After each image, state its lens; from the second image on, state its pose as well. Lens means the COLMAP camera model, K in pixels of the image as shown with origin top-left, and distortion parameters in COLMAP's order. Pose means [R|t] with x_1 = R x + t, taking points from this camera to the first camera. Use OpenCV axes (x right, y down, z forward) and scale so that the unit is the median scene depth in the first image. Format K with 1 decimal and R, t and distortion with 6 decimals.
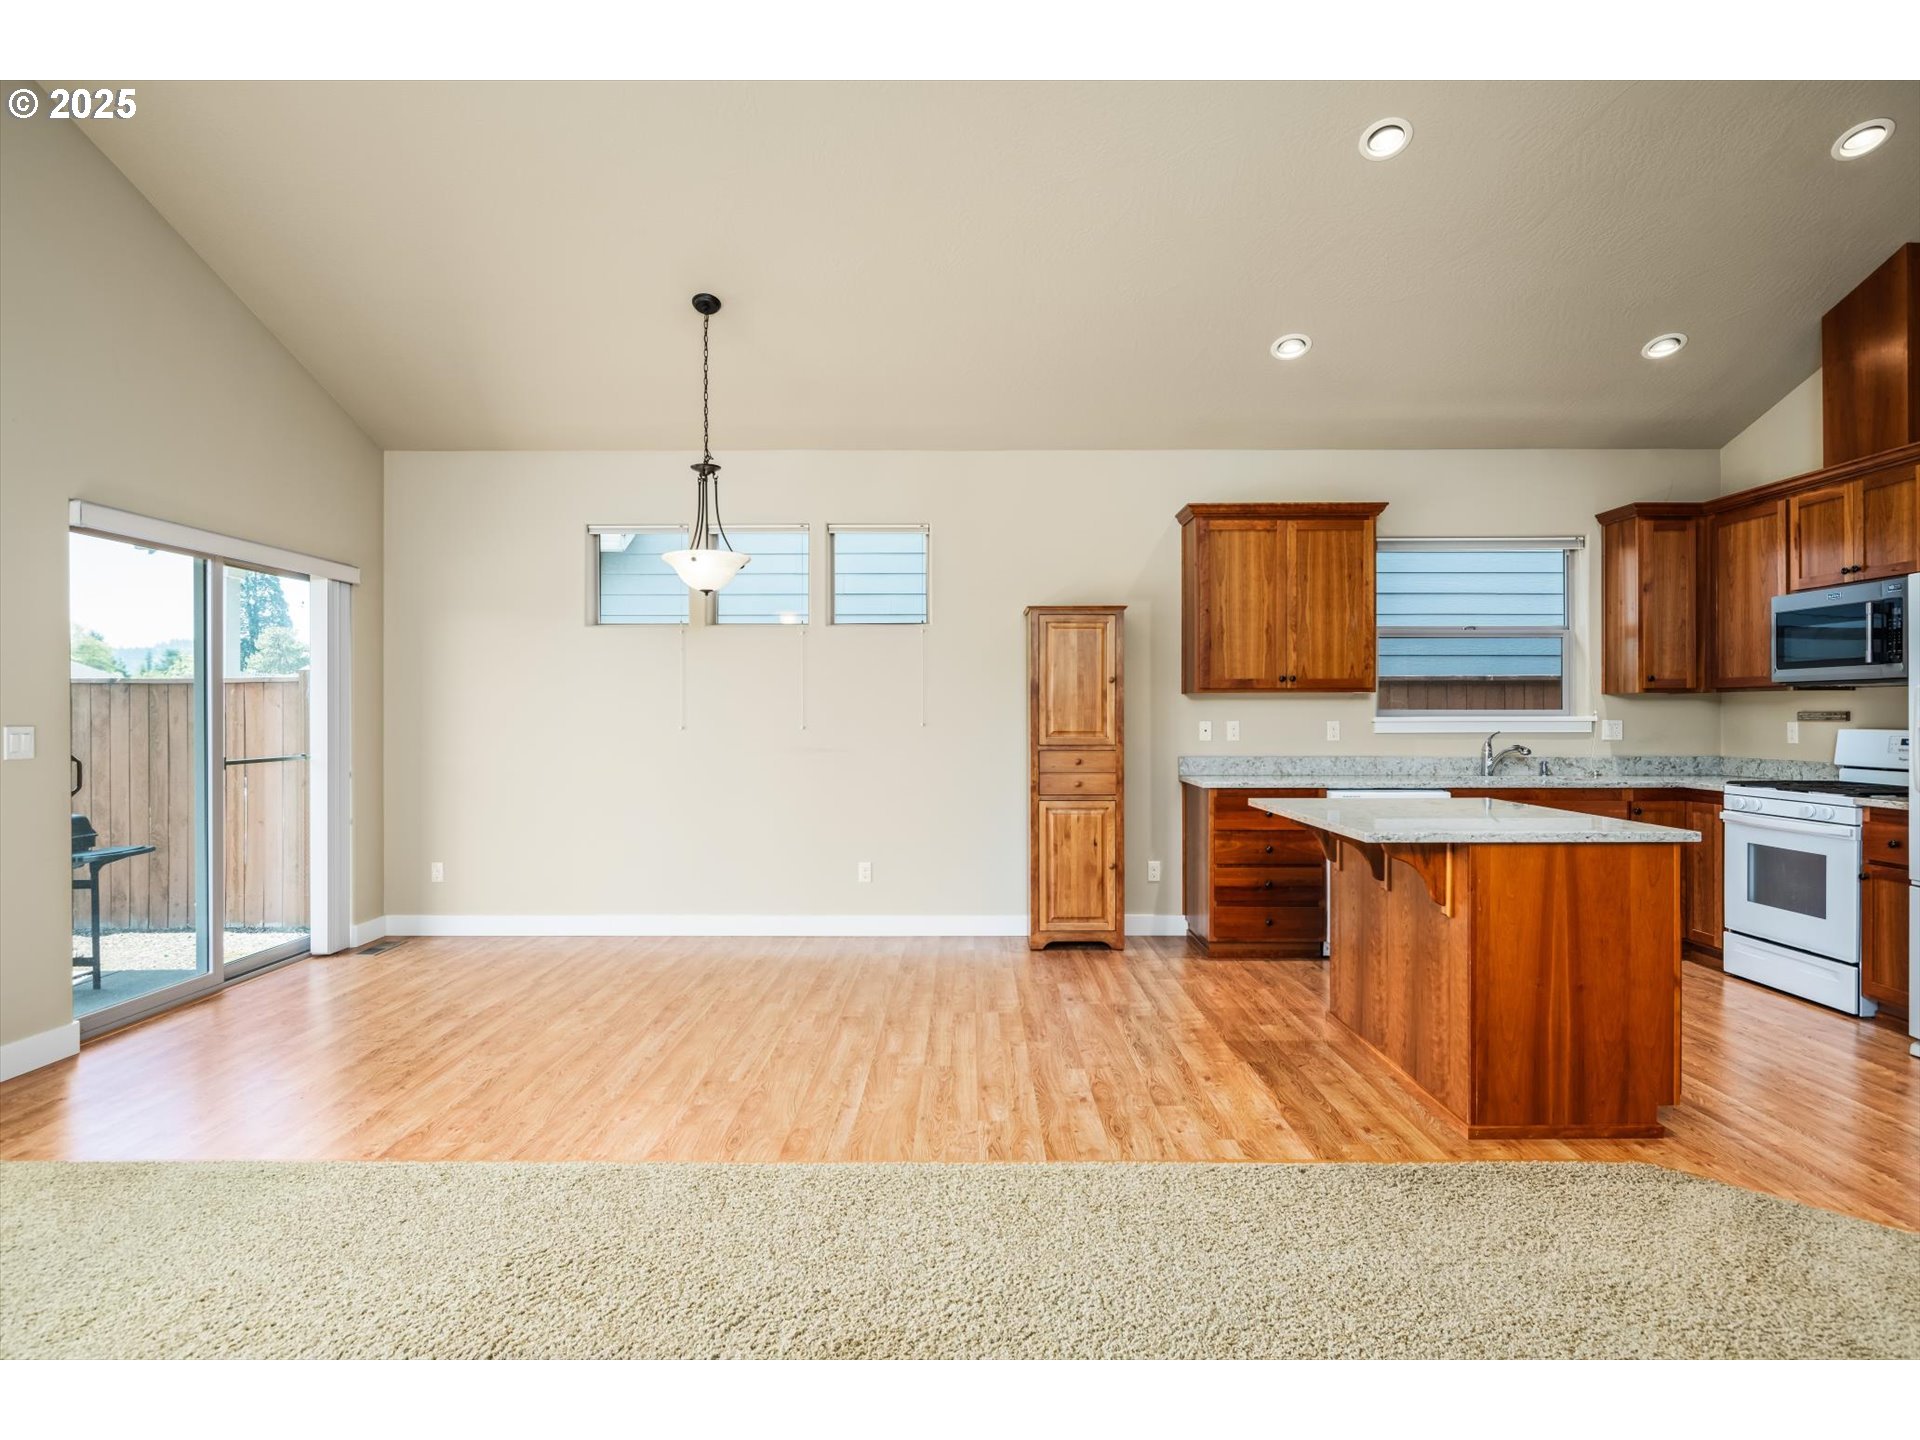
lens RADIAL K [[1064.5, 0, 970.0], [0, 1064.5, 715.2], [0, 0, 1]] dist [0.000987, -0.007640]
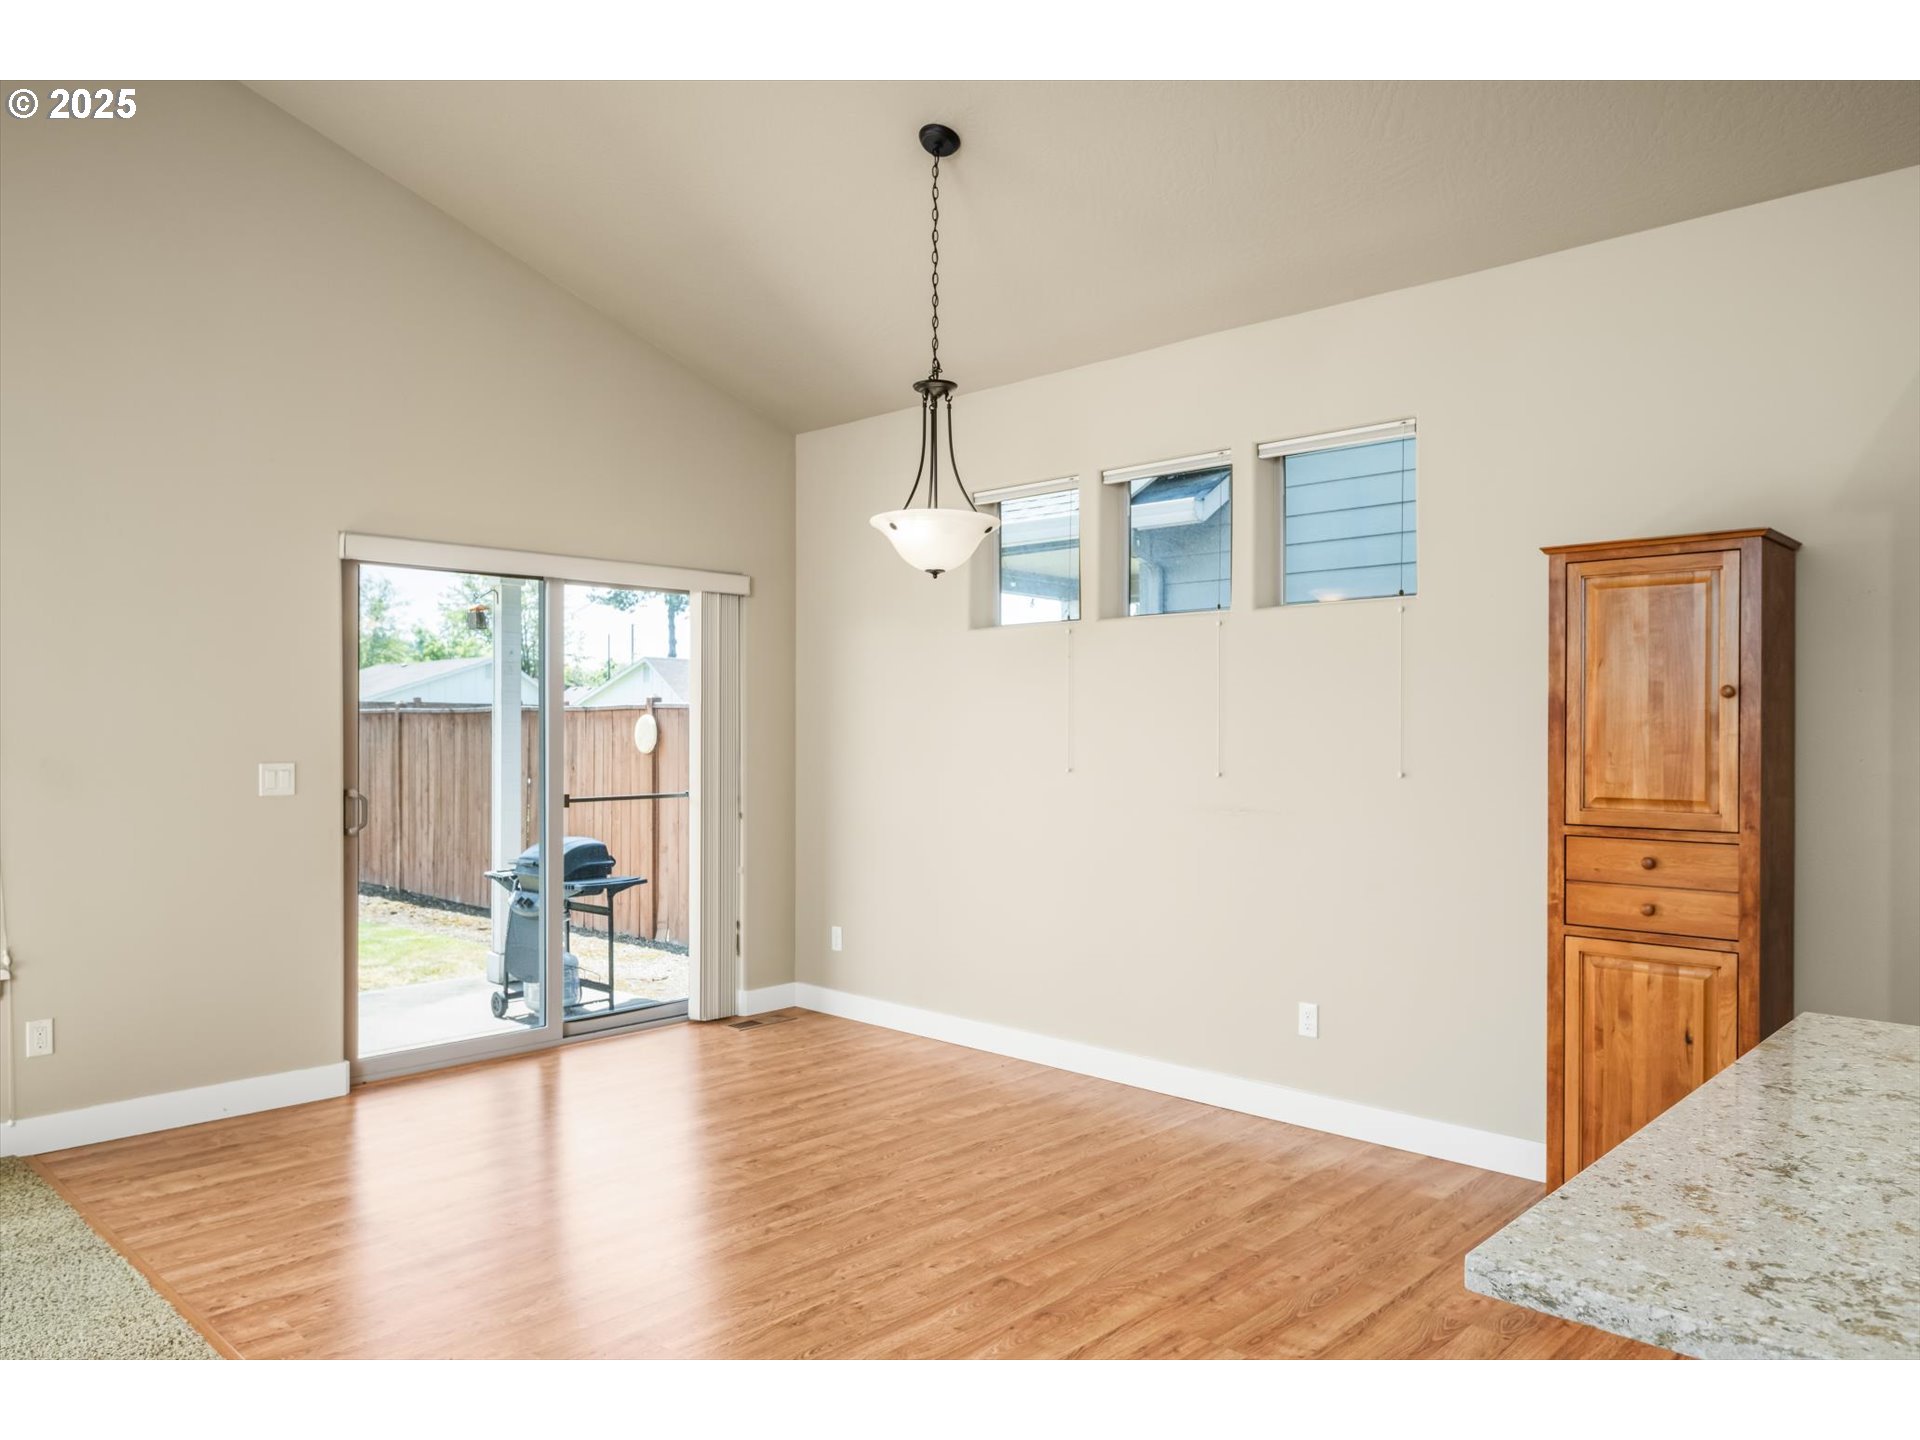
lens RADIAL K [[1328.8, 0, 958.1], [0, 1328.8, 722.0], [0, 0, 1]] dist [-0.001298, 0.003505]
pose [[0.719998, 0.000224, -0.693976, 0.292058], [-0.001157, 0.999999, -0.000878, -0.018767], [0.693975, 0.001435, 0.719998, 0.353584]]
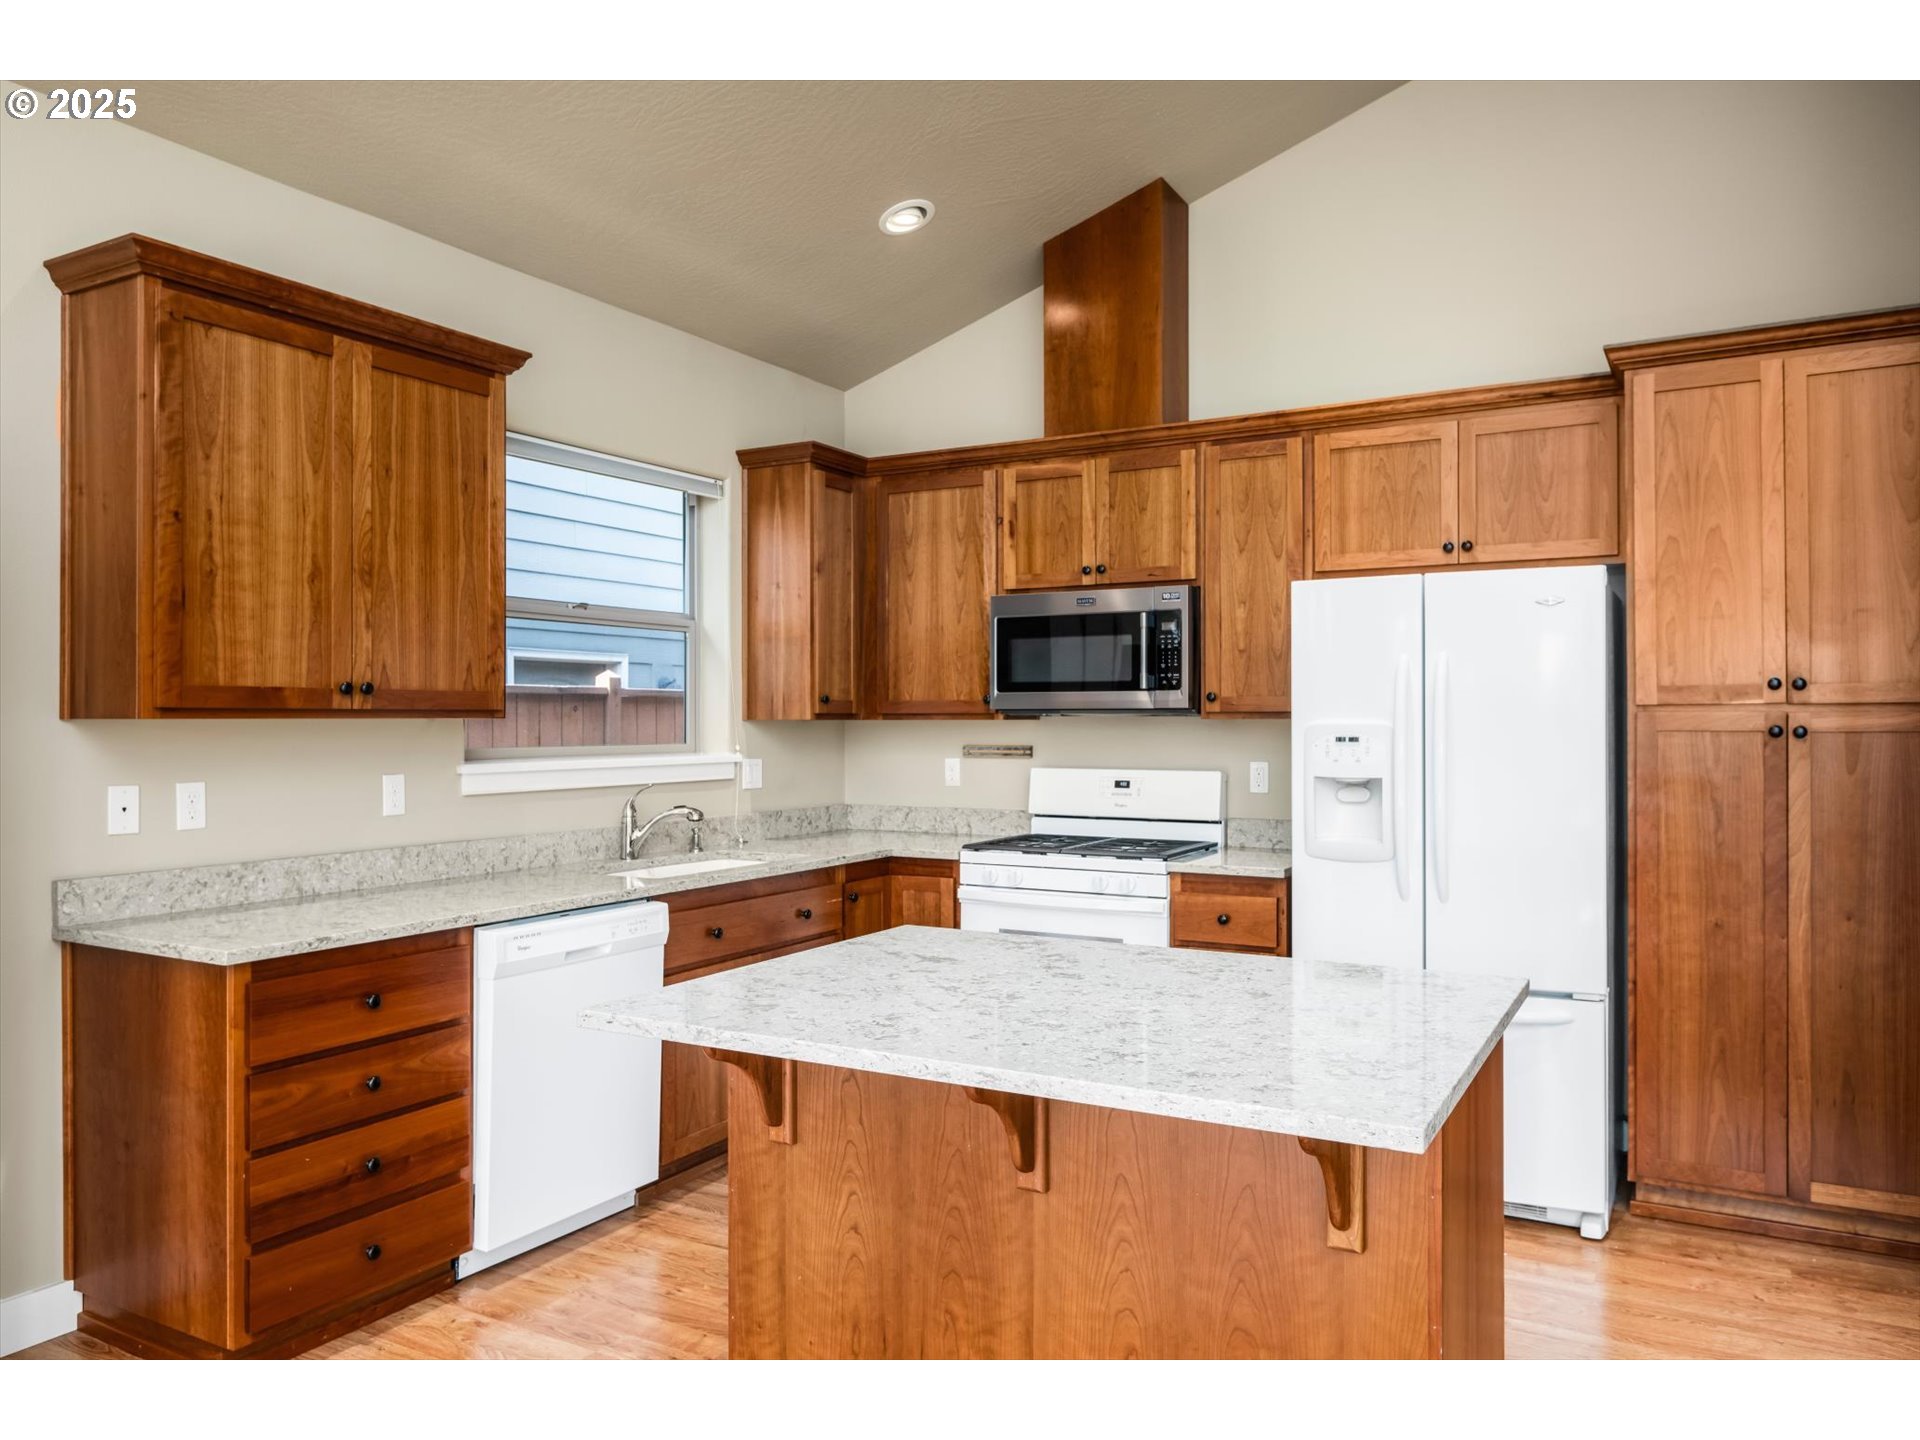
lens RADIAL K [[1328.8, 0, 964.1], [0, 1328.8, 718.0], [0, 0, 1]] dist [-0.001298, 0.003505]
pose [[0.490503, 0.001736, 0.871438, -0.068596], [0.002286, 0.999992, -0.003279, -0.019393], [-0.871437, 0.003600, 0.490495, 0.500667]]
